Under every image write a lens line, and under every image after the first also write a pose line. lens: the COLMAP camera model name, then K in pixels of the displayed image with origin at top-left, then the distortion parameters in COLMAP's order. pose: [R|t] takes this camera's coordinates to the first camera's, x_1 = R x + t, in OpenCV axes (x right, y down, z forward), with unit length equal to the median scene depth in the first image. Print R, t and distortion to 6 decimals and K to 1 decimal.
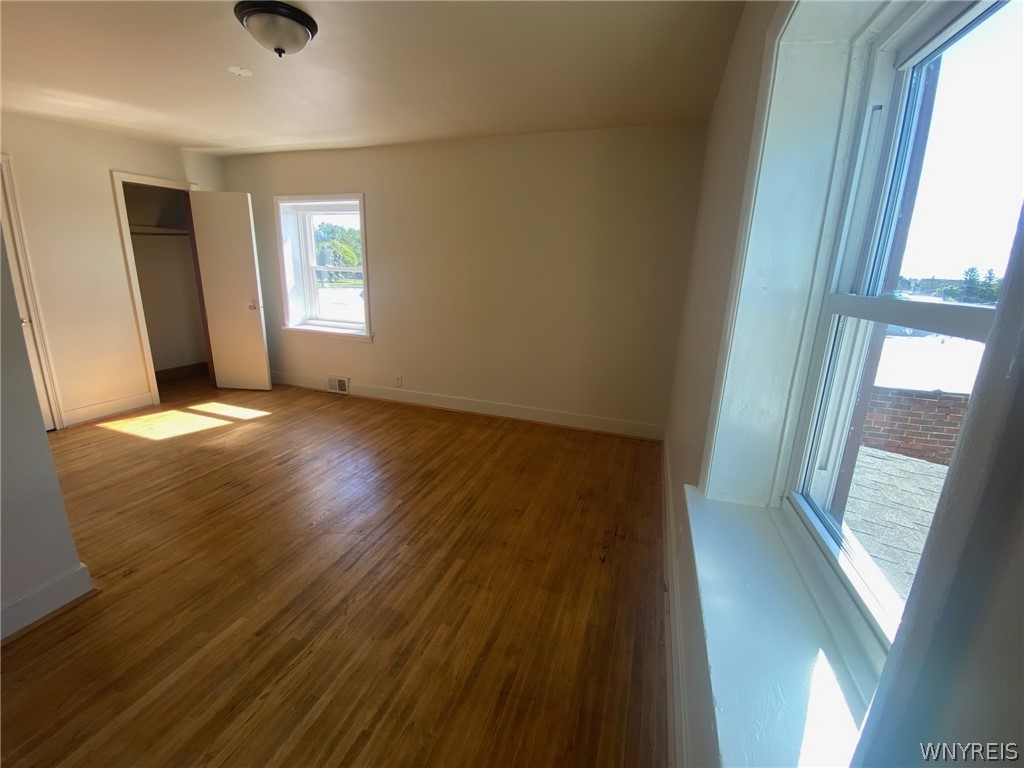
lens RADIAL K [[418.4, 0, 512.0], [0, 418.4, 384.0], [0, 0, 1]] dist [0.025225, -0.020869]
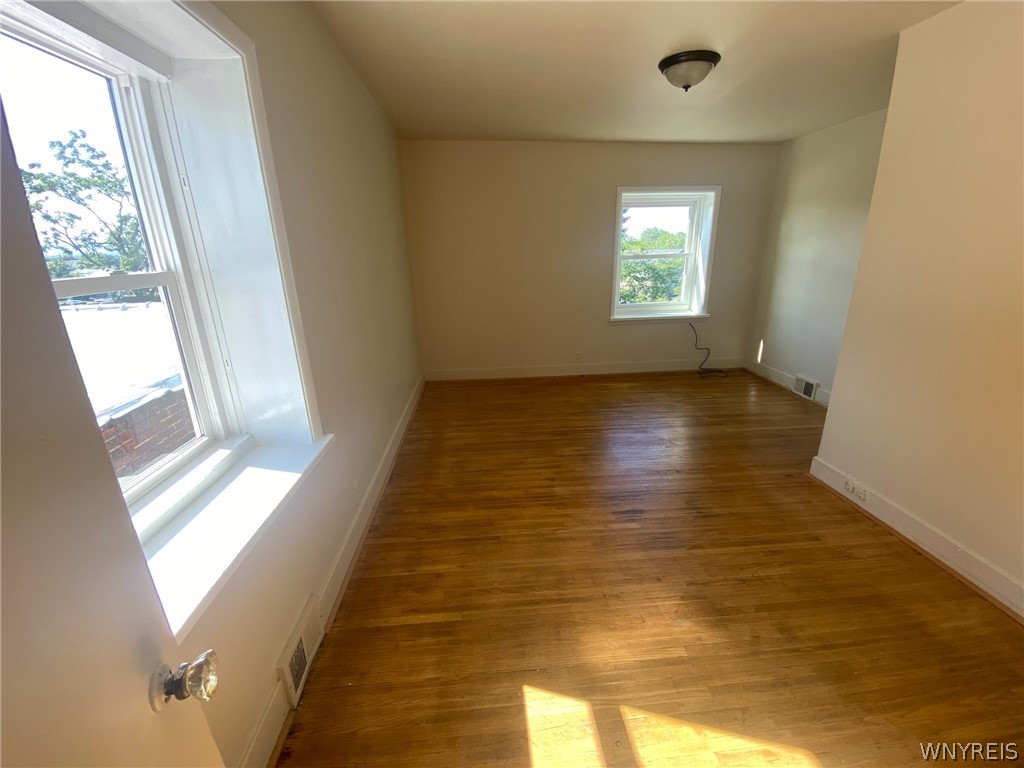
lens RADIAL K [[418.4, 0, 512.0], [0, 418.4, 384.0], [0, 0, 1]] dist [0.025225, -0.020869]
pose [[-0.411915, -0.298377, 0.860986, -1.104645], [0.242160, 0.875048, 0.419105, -0.425087], [-0.878456, 0.381132, -0.288190, 1.406221]]
